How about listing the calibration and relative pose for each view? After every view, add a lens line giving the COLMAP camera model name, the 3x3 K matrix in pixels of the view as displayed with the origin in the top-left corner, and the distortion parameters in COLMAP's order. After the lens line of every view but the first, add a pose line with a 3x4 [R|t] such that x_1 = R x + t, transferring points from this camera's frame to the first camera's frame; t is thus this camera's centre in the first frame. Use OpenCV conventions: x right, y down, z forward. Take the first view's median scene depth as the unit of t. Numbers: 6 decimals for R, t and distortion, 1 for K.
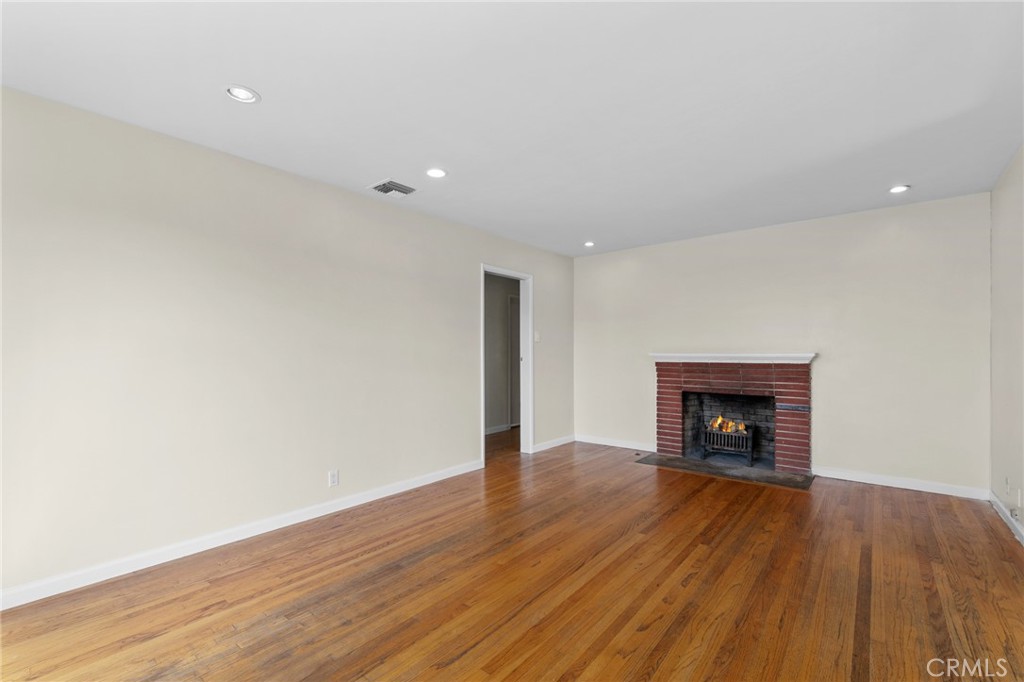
lens RADIAL K [[453.1, 0, 512.0], [0, 453.1, 341.0], [0, 0, 1]] dist [0.002964, 0.000489]
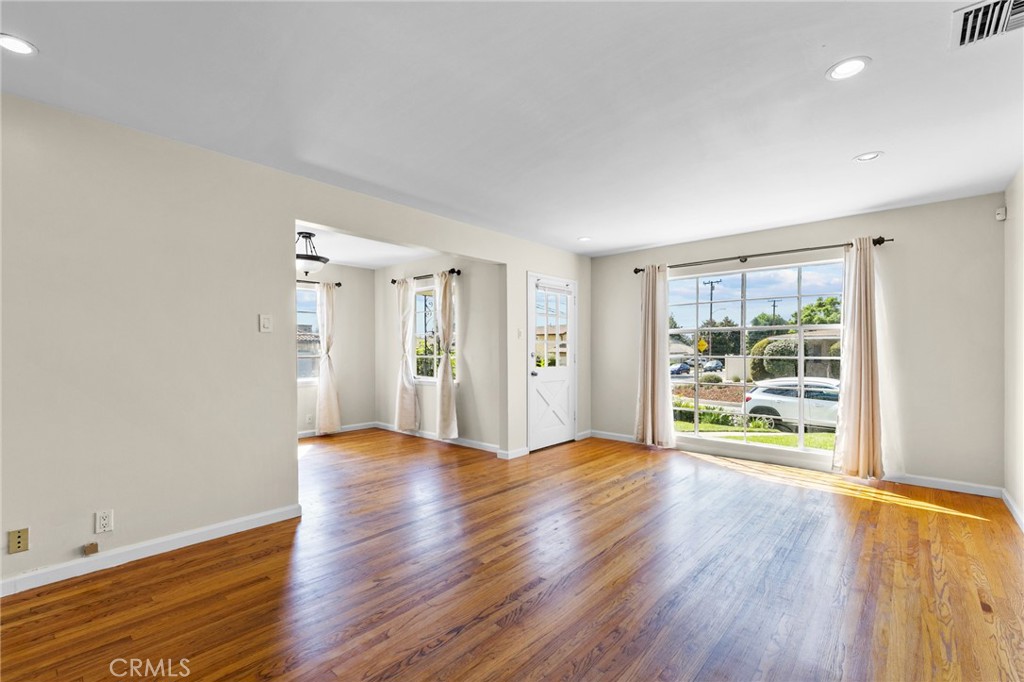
lens RADIAL K [[447.1, 0, 512.0], [0, 447.1, 341.0], [0, 0, 1]] dist [0.002293, 0.000258]
pose [[-0.998679, 0.003688, 0.051247, 0.262461], [0.001685, 0.999235, -0.039078, 0.032214], [-0.051352, -0.038940, -0.997921, 1.589620]]
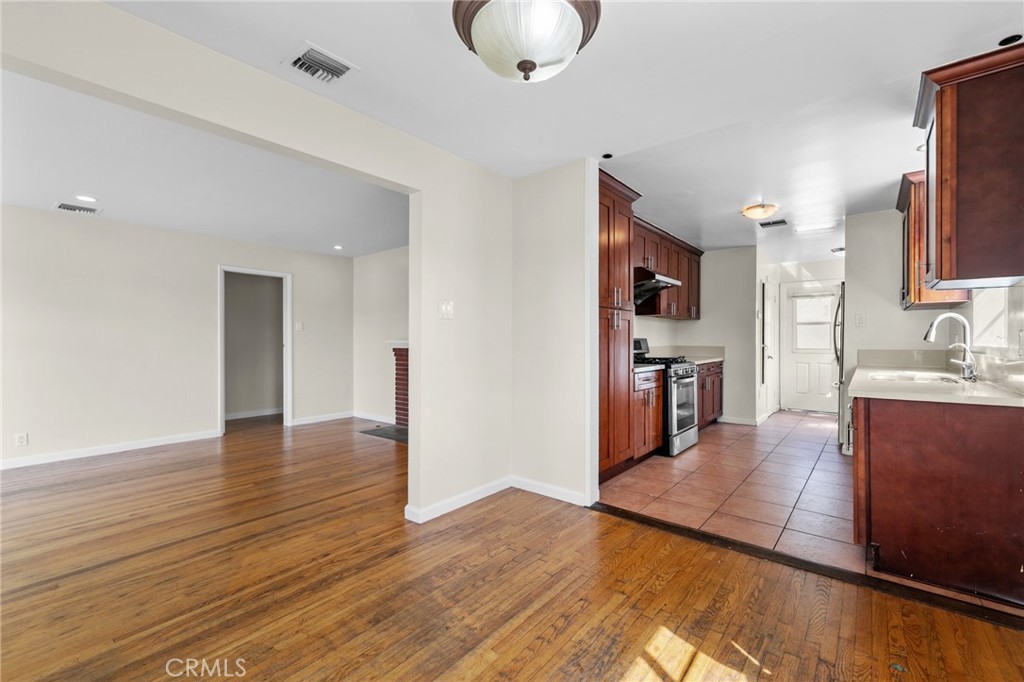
lens RADIAL K [[447.1, 0, 512.0], [0, 447.1, 341.0], [0, 0, 1]] dist [0.002293, 0.000258]
pose [[0.999976, -0.004296, -0.005432, 0.983069], [0.004420, 0.999726, 0.022996, 0.004789], [0.005332, -0.023020, 0.999721, -0.238970]]
